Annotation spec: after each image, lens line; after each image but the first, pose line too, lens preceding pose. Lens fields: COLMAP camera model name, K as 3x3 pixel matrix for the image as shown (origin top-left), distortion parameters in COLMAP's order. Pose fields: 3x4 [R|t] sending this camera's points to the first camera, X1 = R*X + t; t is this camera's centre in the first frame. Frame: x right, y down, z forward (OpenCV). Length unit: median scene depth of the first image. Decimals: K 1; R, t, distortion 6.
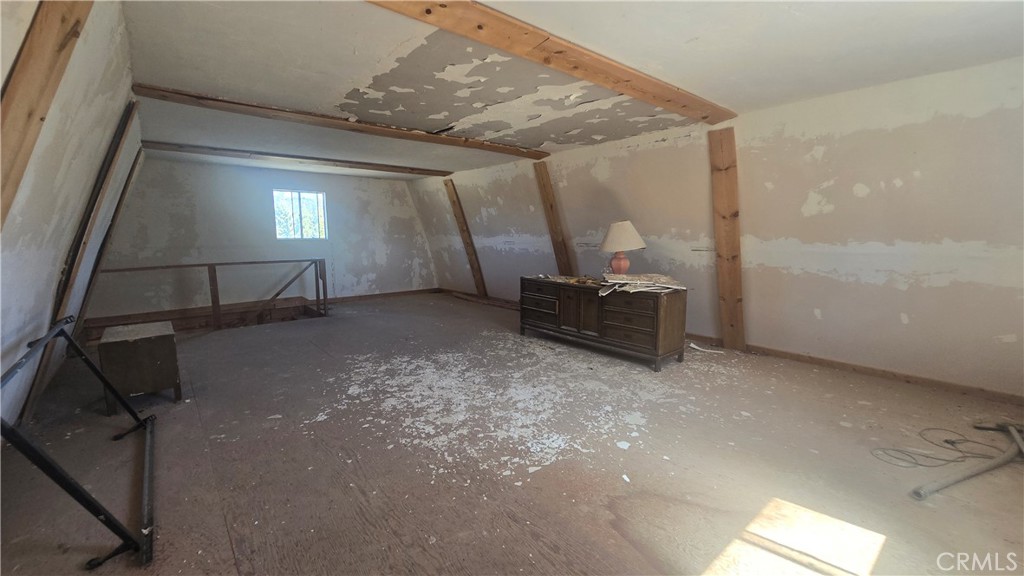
lens RADIAL K [[424.6, 0, 516.8], [0, 424.6, 288.8], [0, 0, 1]] dist [0.000348, 0.000245]
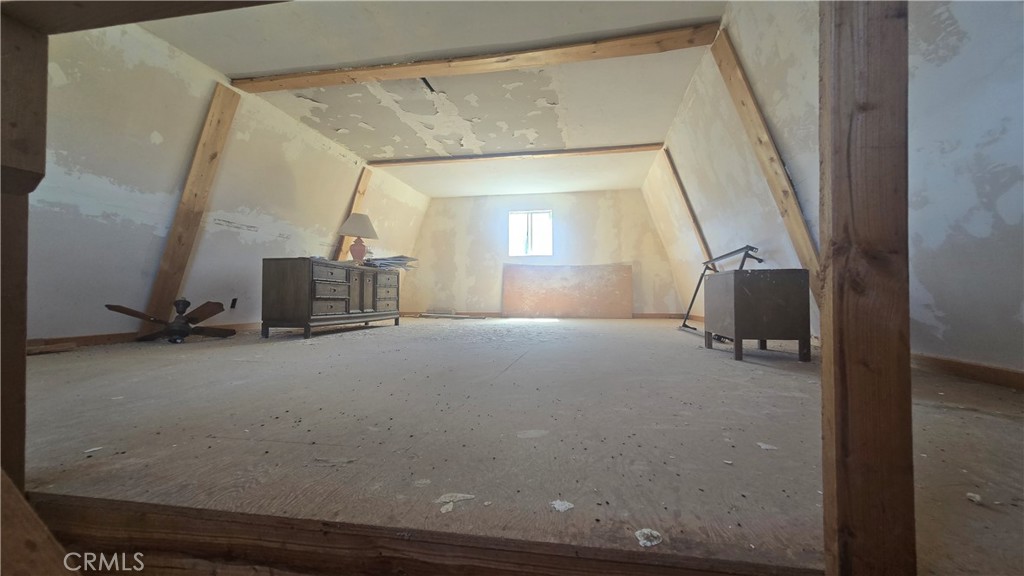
lens RADIAL K [[424.6, 0, 516.8], [0, 424.6, 288.8], [0, 0, 1]] dist [0.000348, 0.000245]
pose [[-0.638454, 0.022718, 0.769325, -1.068343], [0.103736, 0.992984, 0.056767, 0.027916], [-0.762637, 0.116050, -0.636331, 1.633291]]
